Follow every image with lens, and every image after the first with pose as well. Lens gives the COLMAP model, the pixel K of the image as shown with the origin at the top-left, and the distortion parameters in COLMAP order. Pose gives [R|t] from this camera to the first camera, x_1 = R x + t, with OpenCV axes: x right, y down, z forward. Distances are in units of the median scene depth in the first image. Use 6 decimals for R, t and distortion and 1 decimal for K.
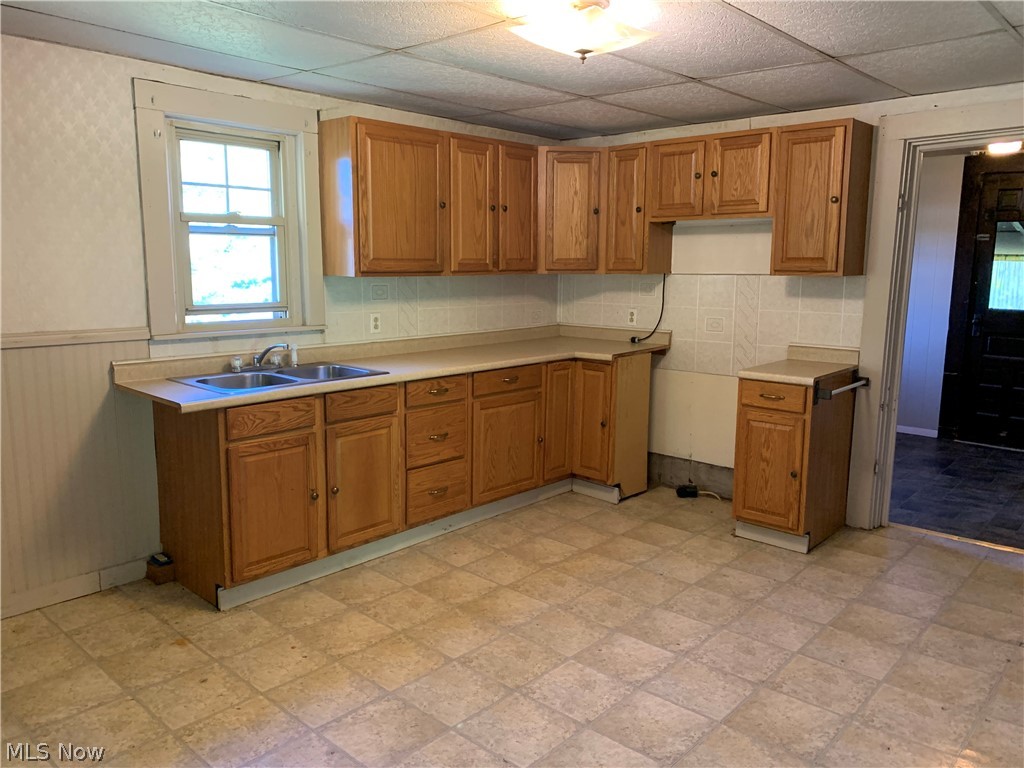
lens RADIAL K [[788.6, 0, 514.4], [0, 788.6, 379.0], [0, 0, 1]] dist [0.037256, -0.036277]
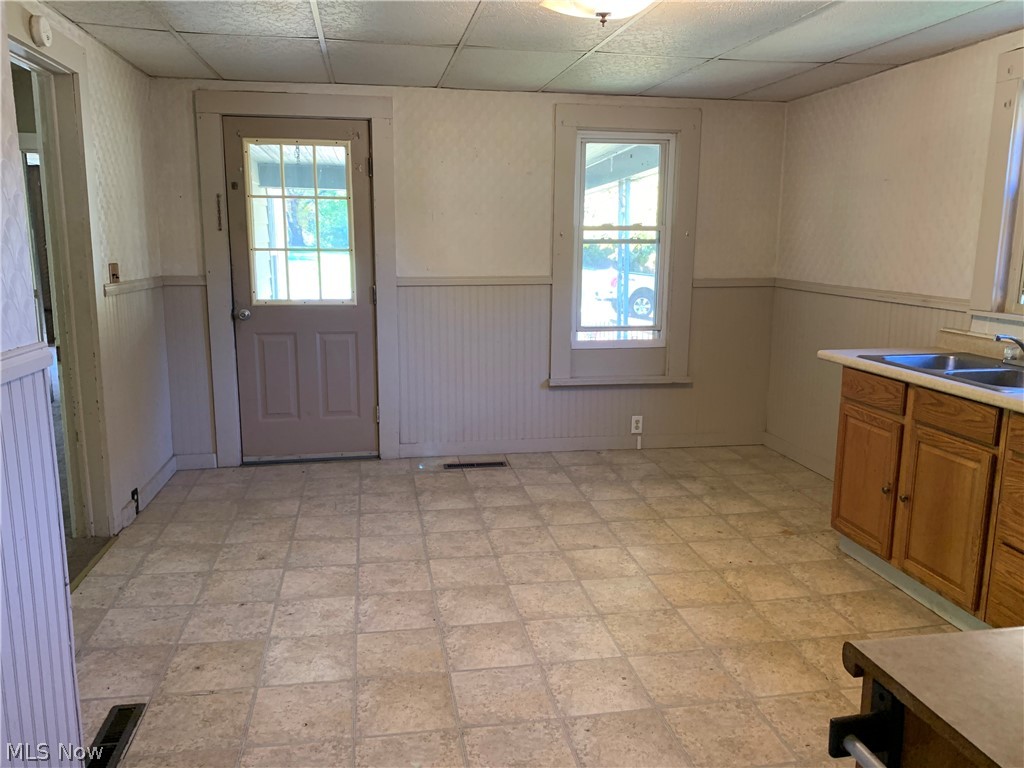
lens RADIAL K [[788.6, 0, 514.5], [0, 788.6, 384.0], [0, 0, 1]] dist [0.037256, -0.036277]
pose [[-0.611333, 0.130311, -0.780571, 0.827992], [-0.135013, 0.954715, 0.265124, -0.180169], [0.779771, 0.267467, -0.566055, 1.332872]]
